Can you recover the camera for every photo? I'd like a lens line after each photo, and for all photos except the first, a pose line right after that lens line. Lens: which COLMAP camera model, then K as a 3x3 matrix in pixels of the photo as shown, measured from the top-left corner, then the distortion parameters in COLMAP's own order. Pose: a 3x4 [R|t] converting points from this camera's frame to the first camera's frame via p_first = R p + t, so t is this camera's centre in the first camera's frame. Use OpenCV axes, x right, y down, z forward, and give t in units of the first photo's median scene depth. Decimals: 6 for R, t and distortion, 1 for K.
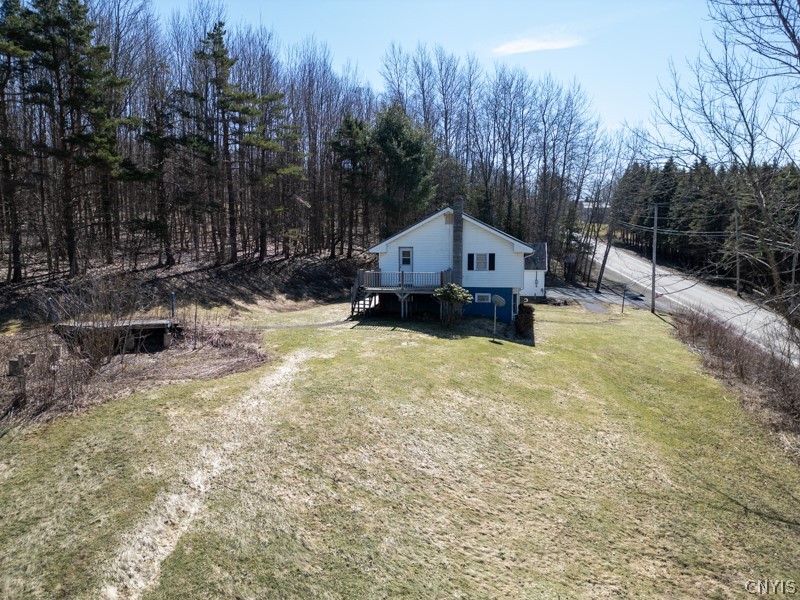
lens RADIAL K [[552.6, 0, 400.0], [0, 552.6, 300.0], [0, 0, 1]] dist [0.088796, -0.079539]
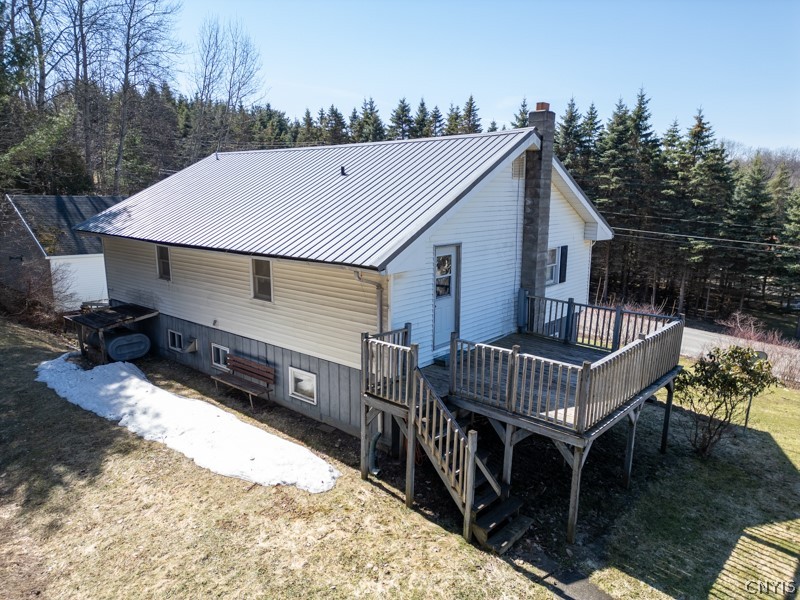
lens RADIAL K [[552.6, 0, 400.0], [0, 552.6, 300.0], [0, 0, 1]] dist [0.088796, -0.079539]
pose [[0.479183, -0.168569, 0.861376, -0.297798], [0.071235, 0.985616, 0.153254, -0.118757], [-0.874819, -0.012076, 0.484299, 0.887705]]
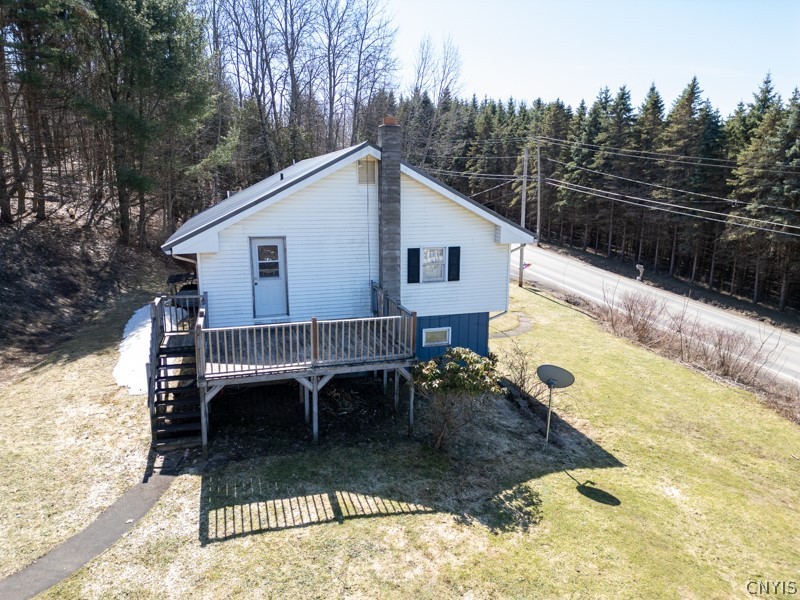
lens RADIAL K [[552.6, 0, 400.0], [0, 552.6, 300.0], [0, 0, 1]] dist [0.088796, -0.079539]
pose [[0.867004, -0.101087, 0.487940, -0.115556], [0.038301, 0.989829, 0.137008, -0.105030], [-0.496827, -0.100098, 0.862058, 0.595532]]
